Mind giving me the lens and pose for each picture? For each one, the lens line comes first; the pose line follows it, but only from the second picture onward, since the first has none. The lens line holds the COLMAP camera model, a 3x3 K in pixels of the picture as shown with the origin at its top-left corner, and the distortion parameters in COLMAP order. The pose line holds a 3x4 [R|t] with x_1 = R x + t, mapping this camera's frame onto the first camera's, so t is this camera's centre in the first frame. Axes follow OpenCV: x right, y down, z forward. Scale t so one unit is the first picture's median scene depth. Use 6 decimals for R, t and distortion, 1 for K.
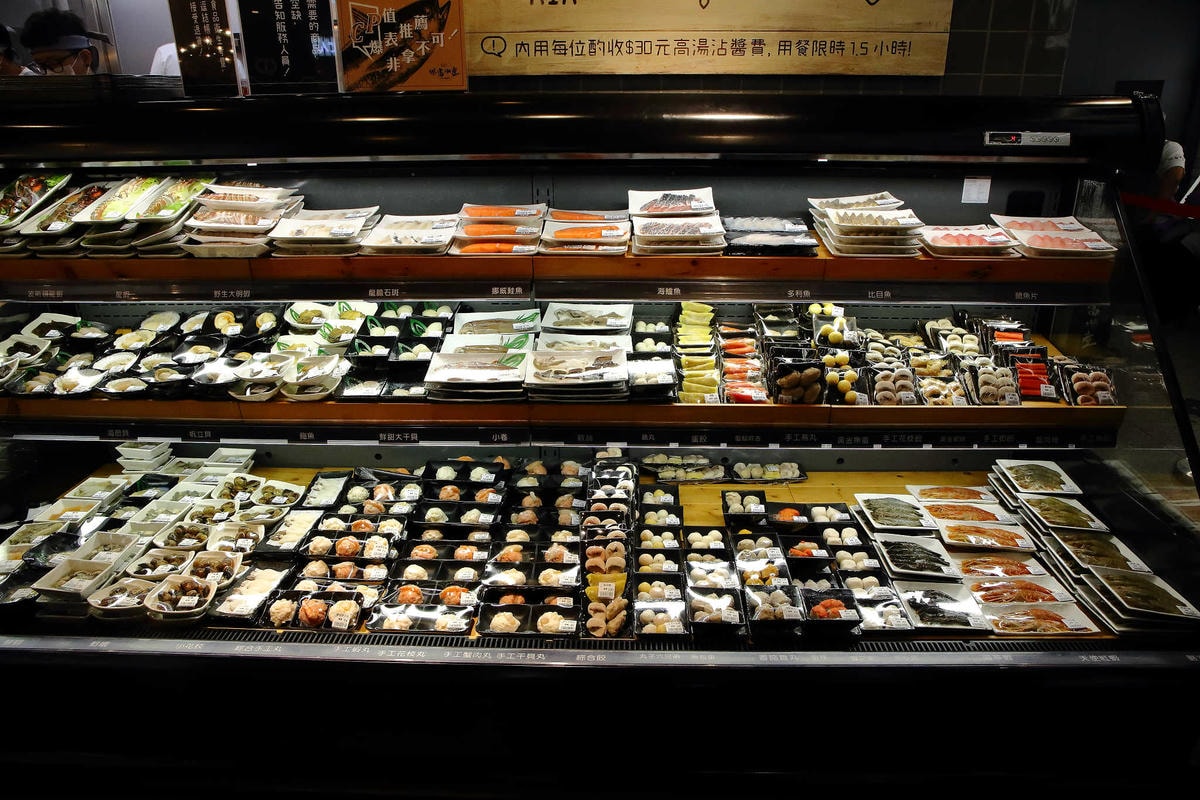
lens RADIAL K [[816.5, 0, 600.0], [0, 816.5, 400.0], [0, 0, 1]] dist [-0.063583, 0.006095]
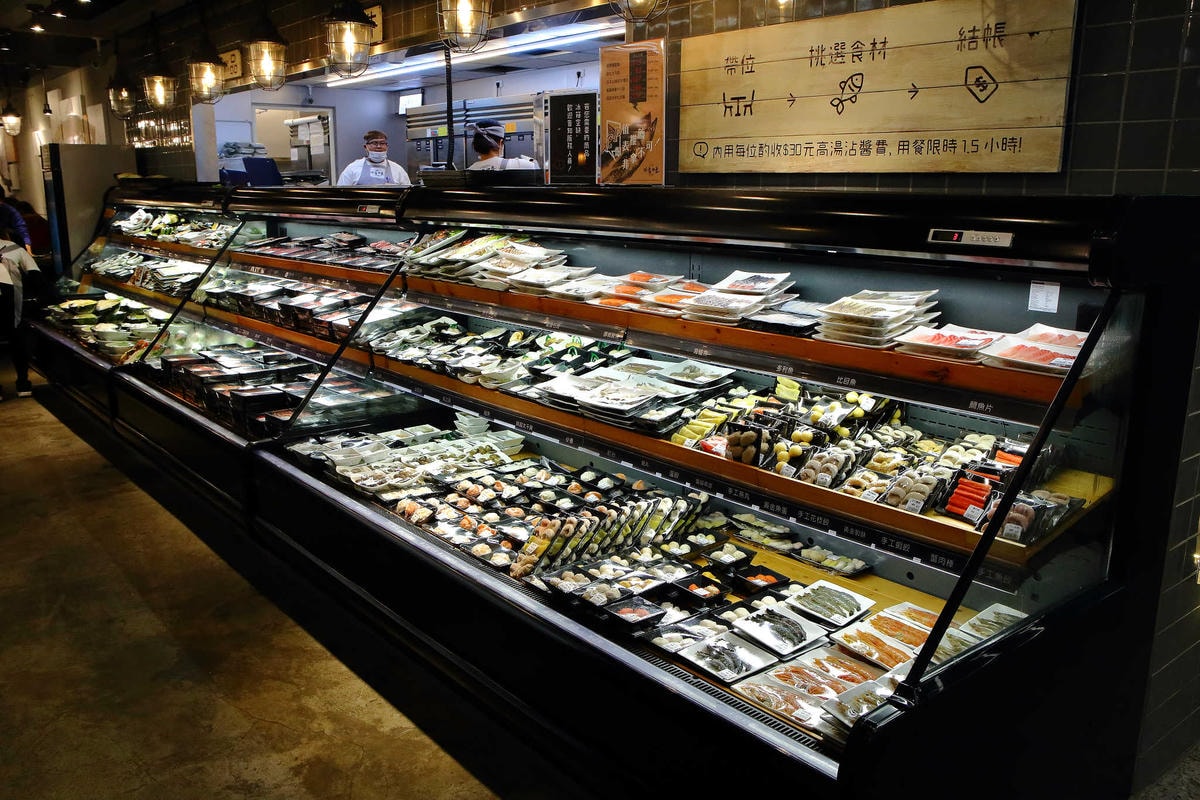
lens RADIAL K [[1000.4, 0, 600.0], [0, 1000.4, 400.0], [0, 0, 1]] dist [-0.044728, 0.006845]
pose [[0.655177, 0.169115, -0.736304, 0.998907], [-0.271978, 0.962073, -0.021042, 0.003712], [0.704820, 0.214045, 0.676324, -0.062379]]
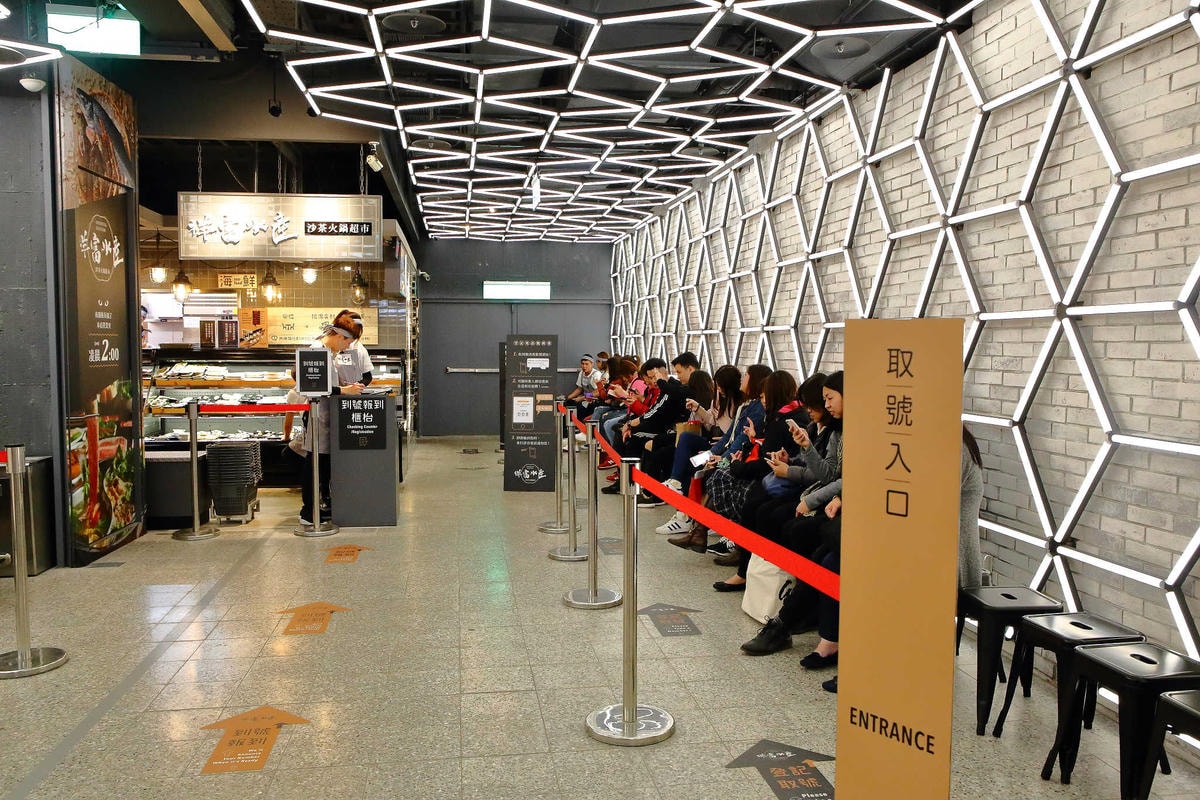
lens RADIAL K [[971.9, 0, 600.0], [0, 971.9, 400.0], [0, 0, 1]] dist [0.001310, 0.000370]
pose [[0.985435, -0.001630, 0.170046, 0.766775], [0.052288, 0.954416, -0.293864, 1.640662], [-0.161816, 0.298475, 0.940600, -4.467416]]
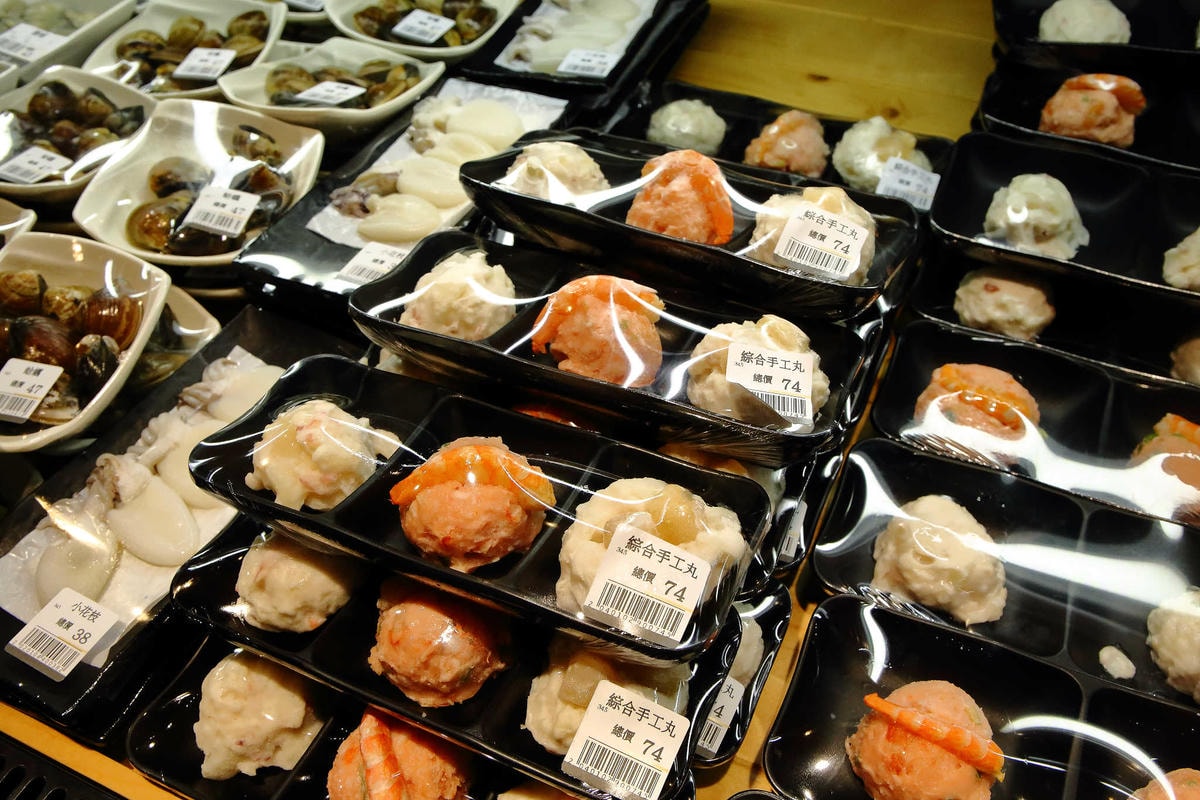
lens RADIAL K [[1106.0, 0, 600.0], [0, 1106.0, 400.0], [0, 0, 1]] dist [-0.004675, -0.003395]
pose [[0.912265, 0.258753, -0.317519, -0.196064], [-0.088132, 0.881037, 0.464764, 0.057566], [0.400006, -0.396005, 0.826544, 0.676108]]
